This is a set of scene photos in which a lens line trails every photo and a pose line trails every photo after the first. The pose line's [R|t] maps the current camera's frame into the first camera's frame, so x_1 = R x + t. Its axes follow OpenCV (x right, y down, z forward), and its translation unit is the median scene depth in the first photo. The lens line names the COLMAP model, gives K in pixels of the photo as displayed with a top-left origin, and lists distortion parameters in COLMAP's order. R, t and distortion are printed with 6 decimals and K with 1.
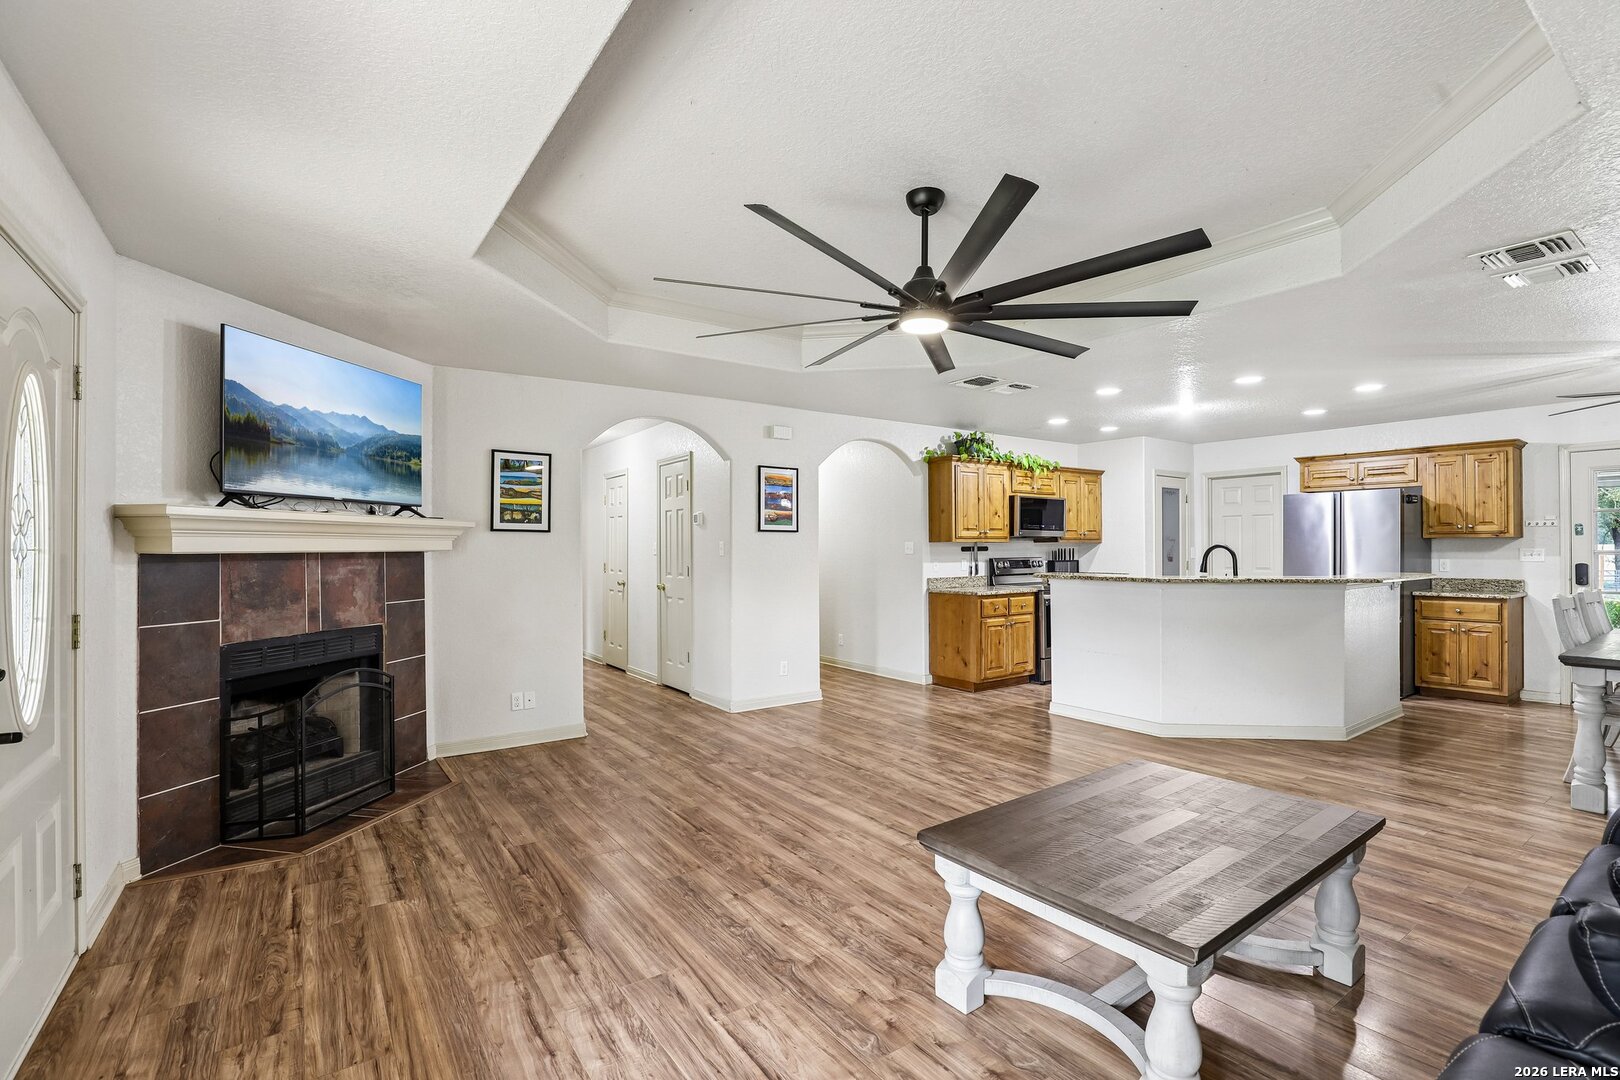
lens RADIAL K [[741.2, 0, 815.2], [0, 741.2, 546.5], [0, 0, 1]] dist [-0.016411, -0.000534]
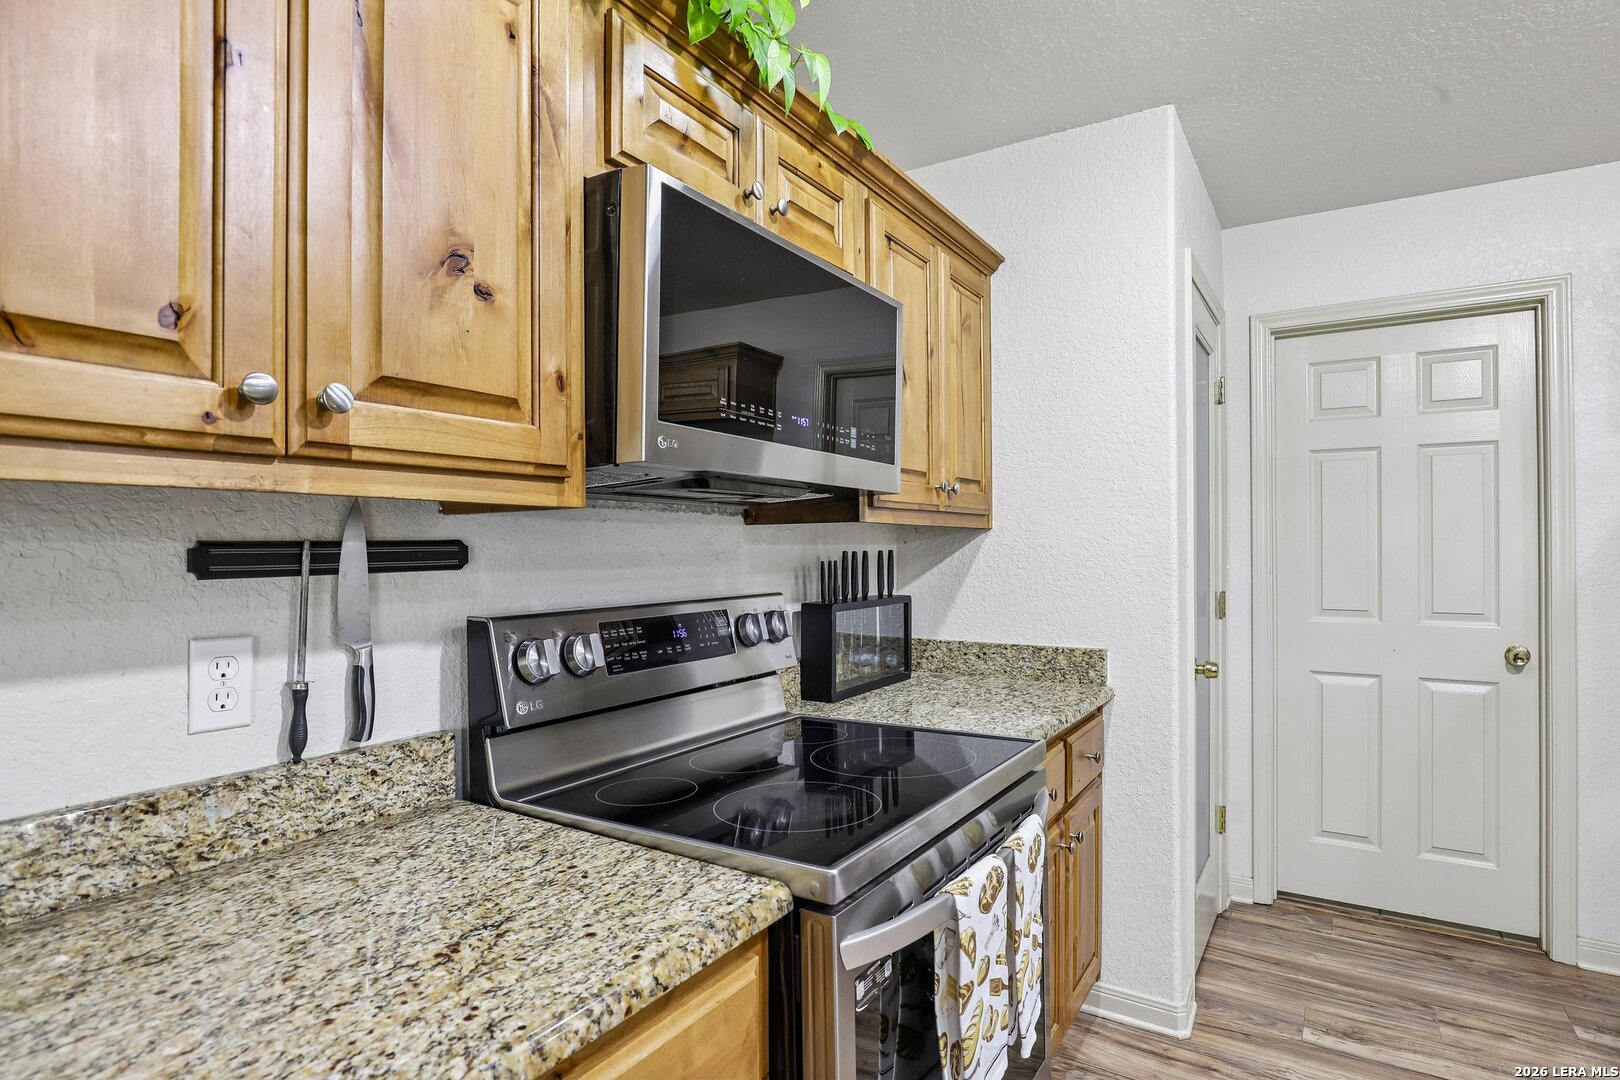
lens RADIAL K [[866.1, 0, 812.8], [0, 866.1, 542.9], [0, 0, 1]] dist [-0.000162, -0.000010]
pose [[0.928627, 0.003472, 0.370999, 0.235795], [-0.001680, 0.999985, -0.005154, 0.001523], [-0.371011, 0.004163, 0.928619, 0.812760]]
